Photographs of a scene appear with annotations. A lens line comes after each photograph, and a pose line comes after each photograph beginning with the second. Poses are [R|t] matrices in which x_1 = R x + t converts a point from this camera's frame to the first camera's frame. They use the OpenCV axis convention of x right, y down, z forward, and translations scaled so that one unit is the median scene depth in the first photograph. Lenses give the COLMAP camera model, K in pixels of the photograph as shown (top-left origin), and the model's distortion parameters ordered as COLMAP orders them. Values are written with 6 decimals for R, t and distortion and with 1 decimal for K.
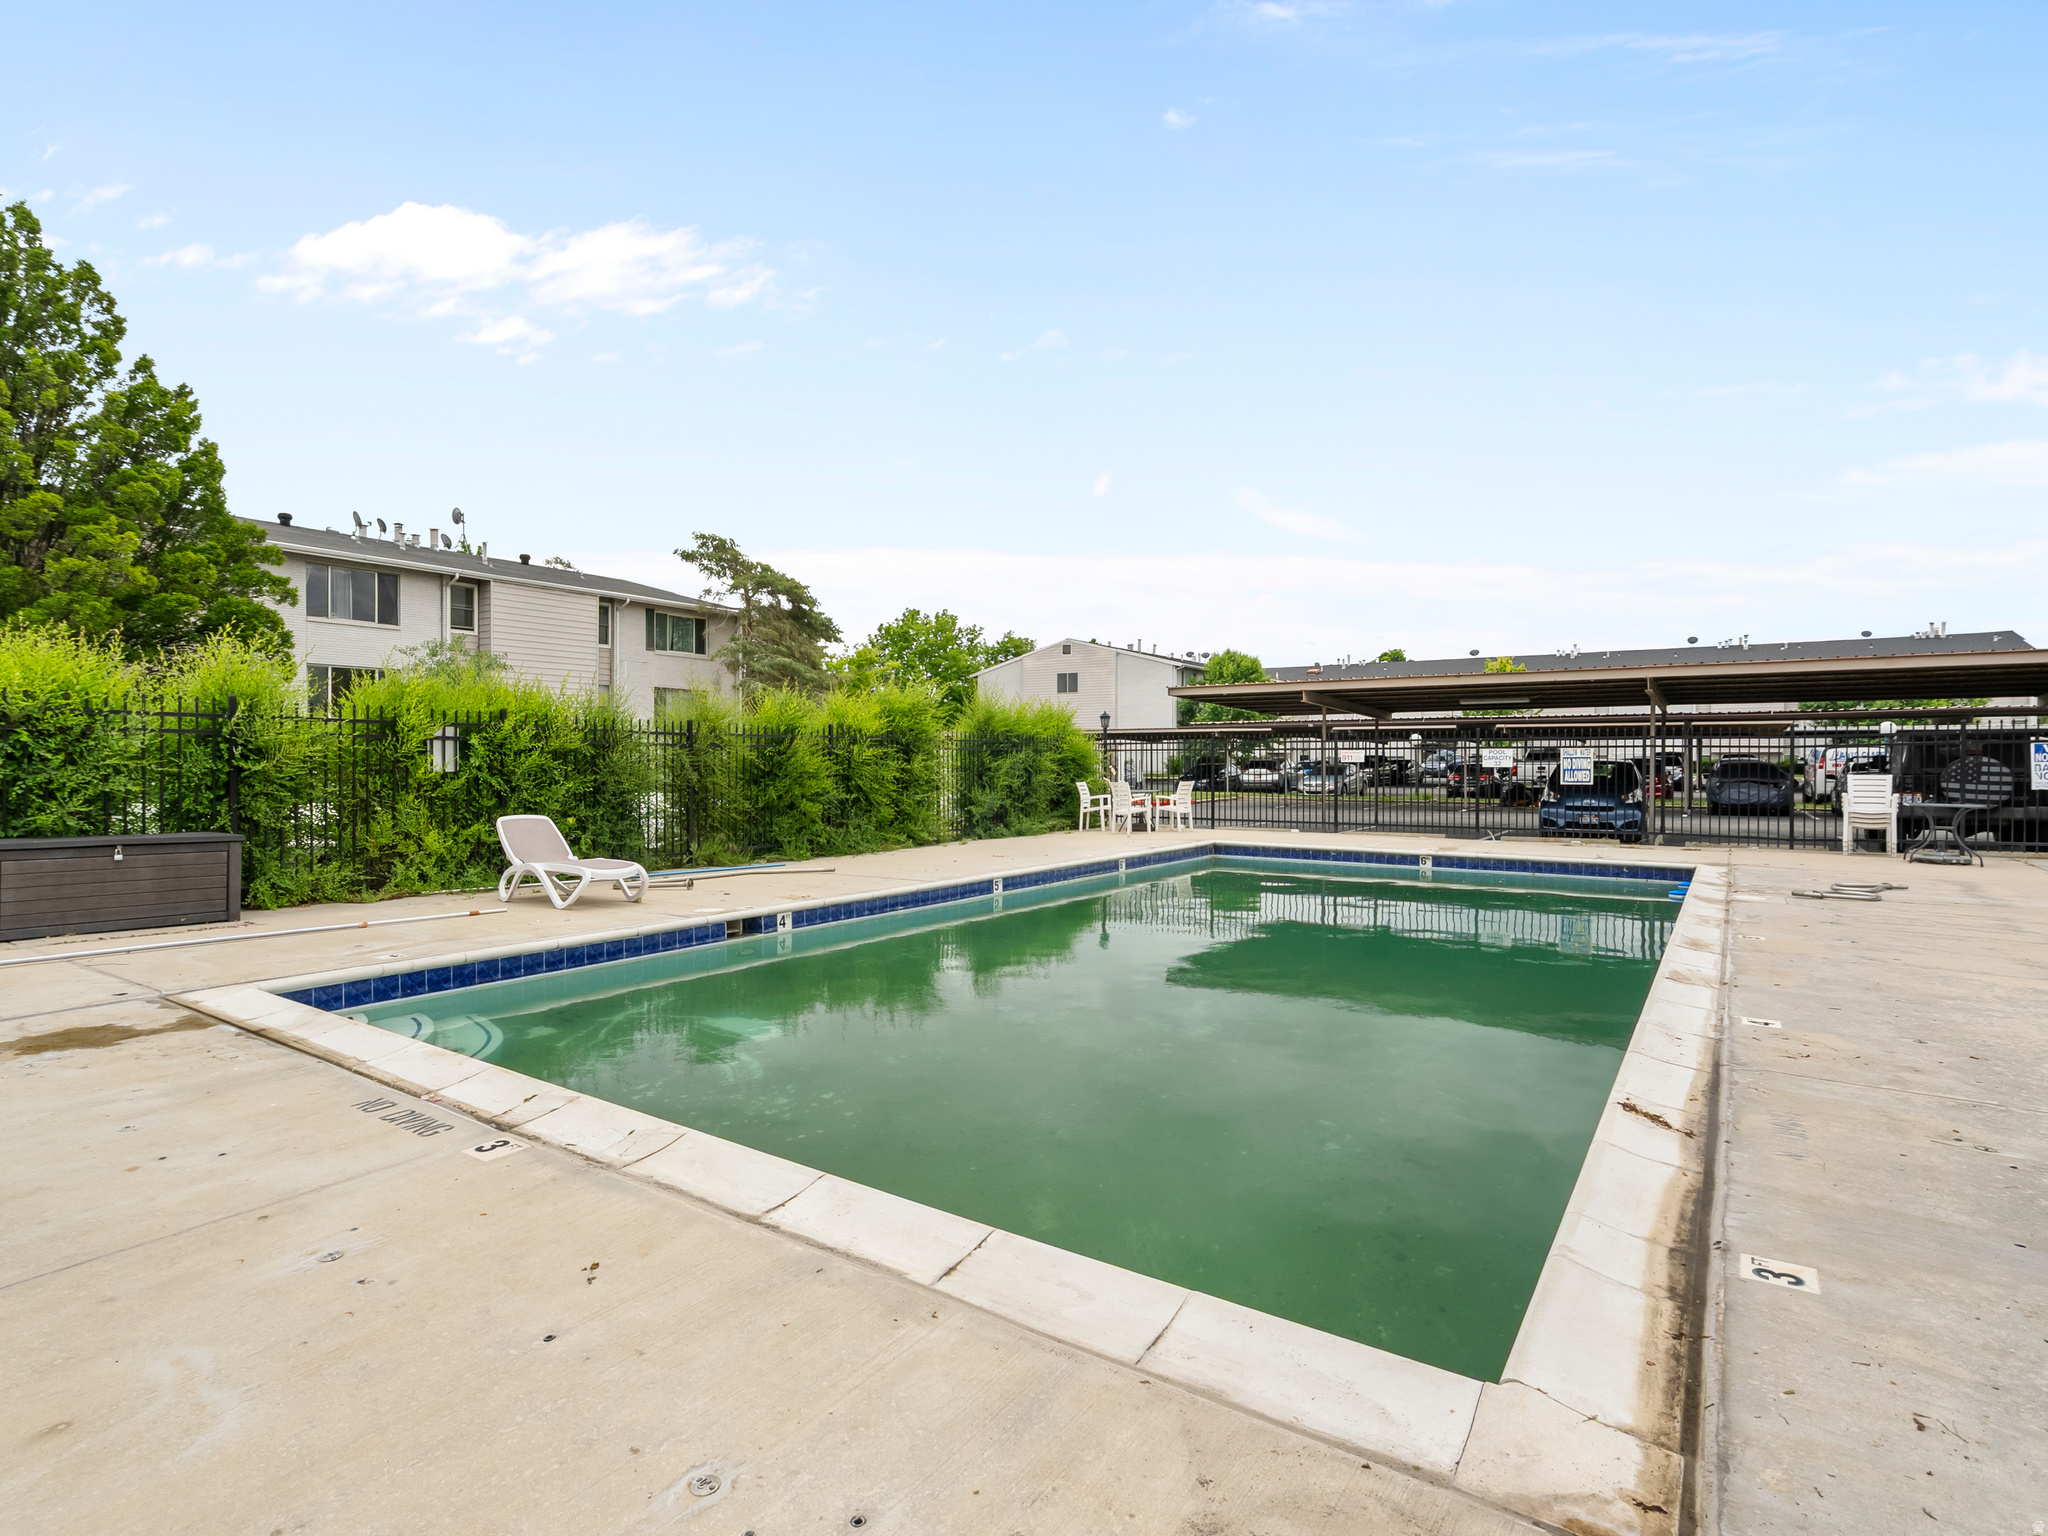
lens RADIAL K [[1037.5, 0, 1024.0], [0, 1037.5, 768.0], [0, 0, 1]] dist [-0.006263, 0.002815]
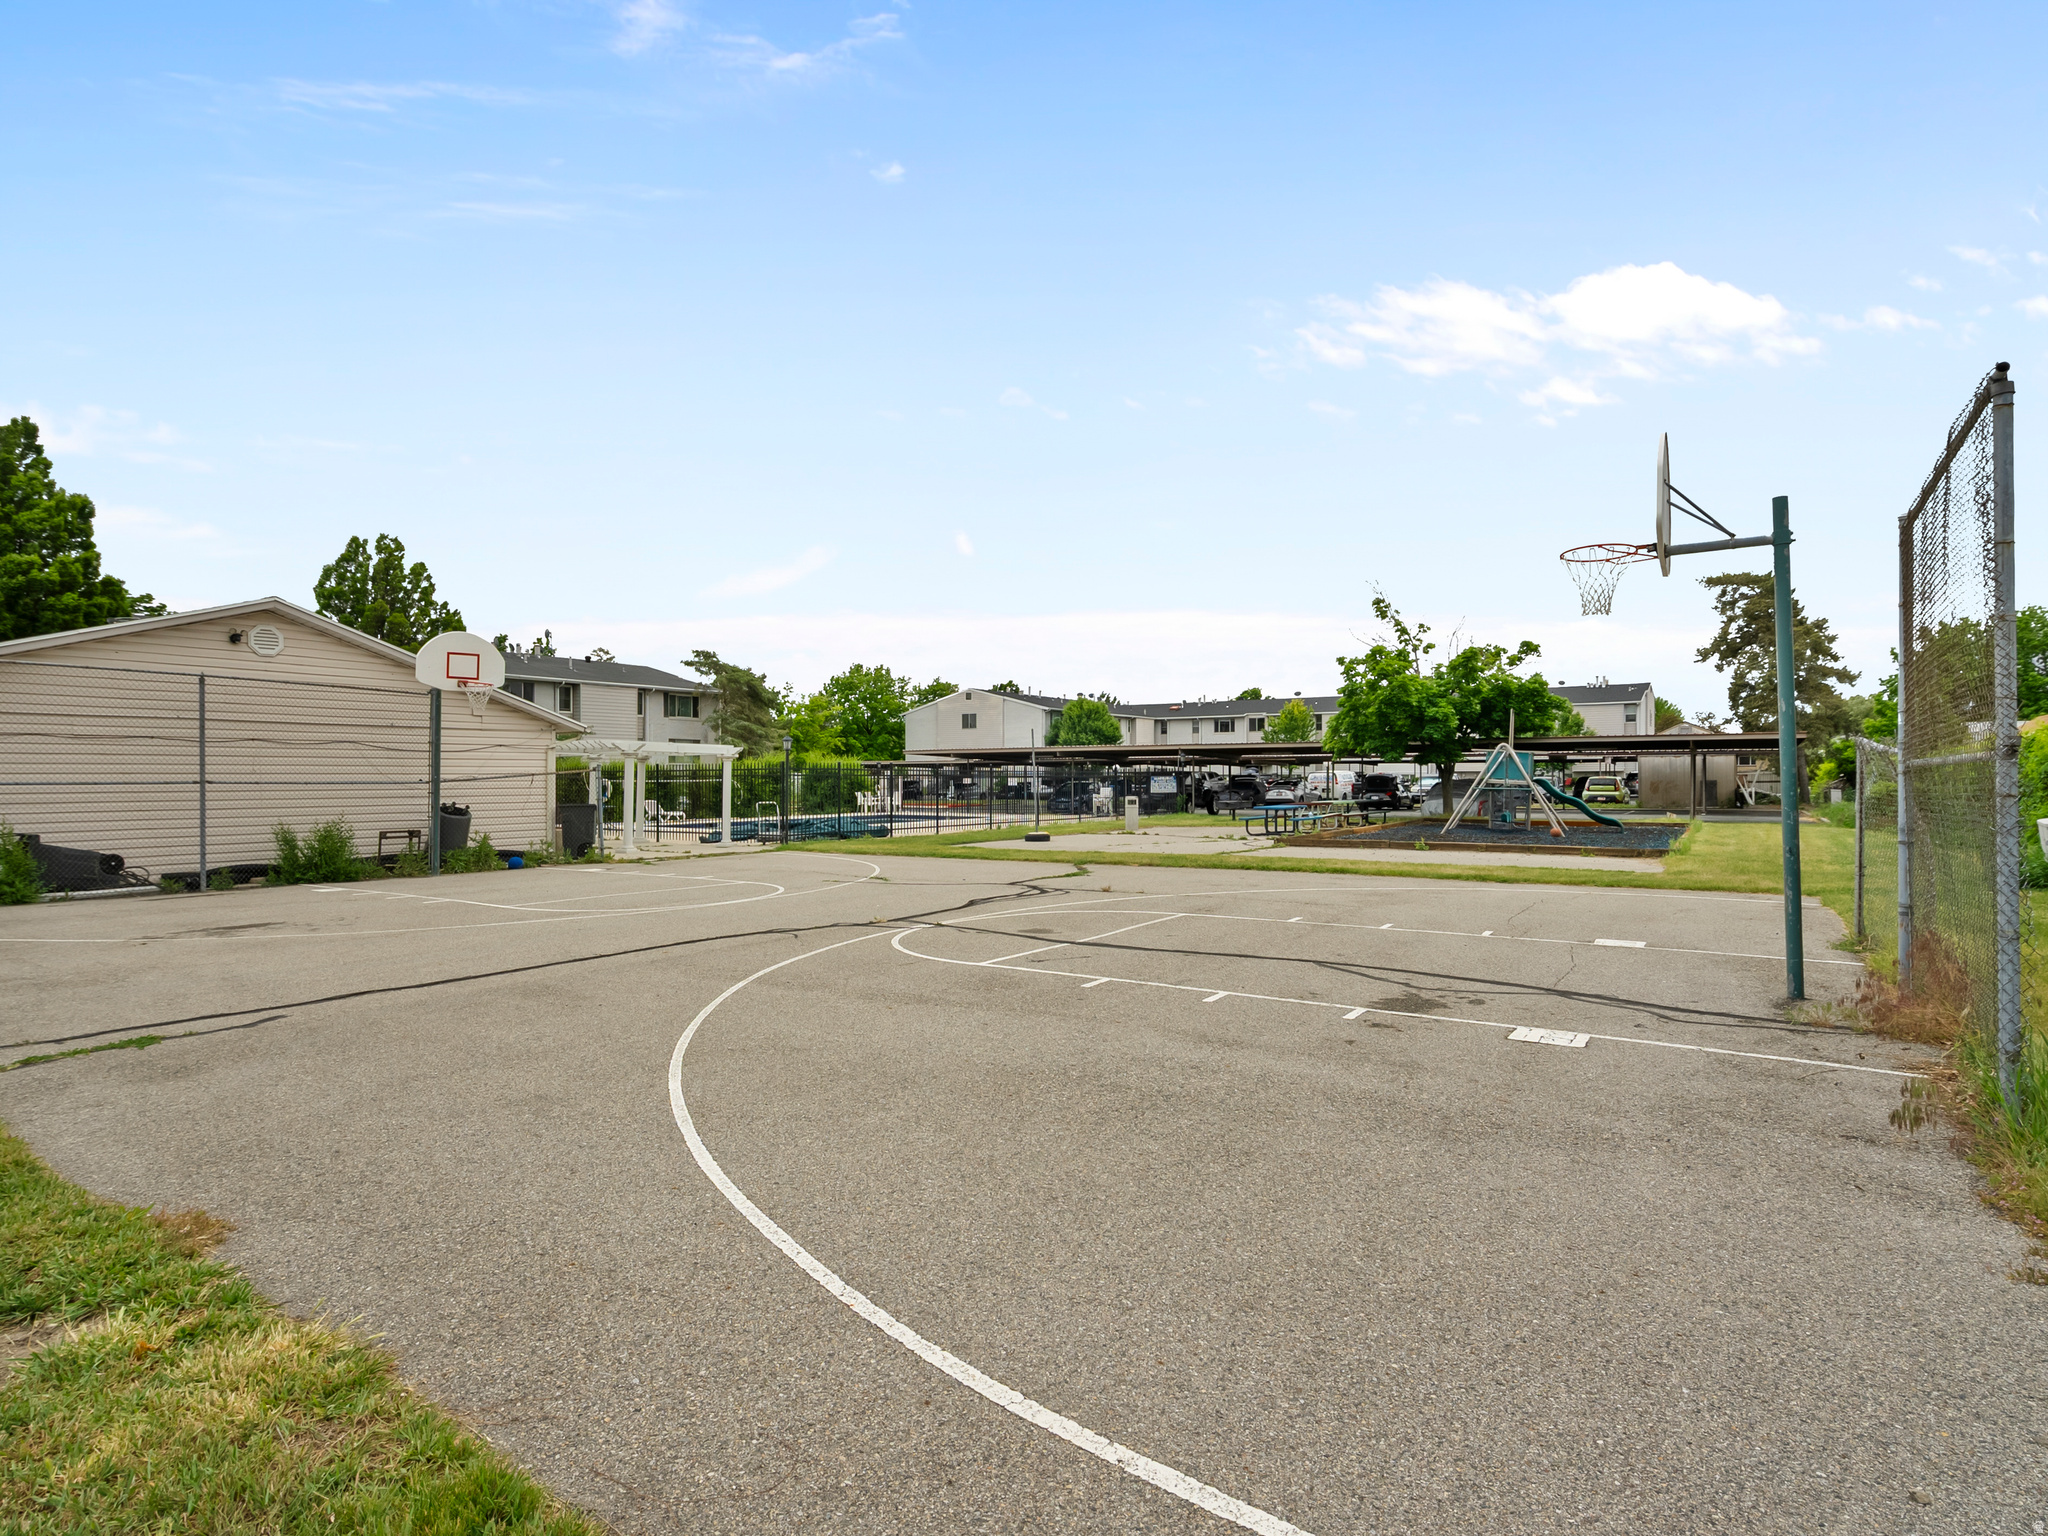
lens RADIAL K [[1037.5, 0, 1024.0], [0, 1037.5, 768.0], [0, 0, 1]] dist [-0.006263, 0.002815]
pose [[0.999988, -0.002627, 0.004036, 0.213097], [0.002685, 0.999892, -0.014455, -0.003259], [-0.003998, 0.014466, 0.999887, -0.680936]]
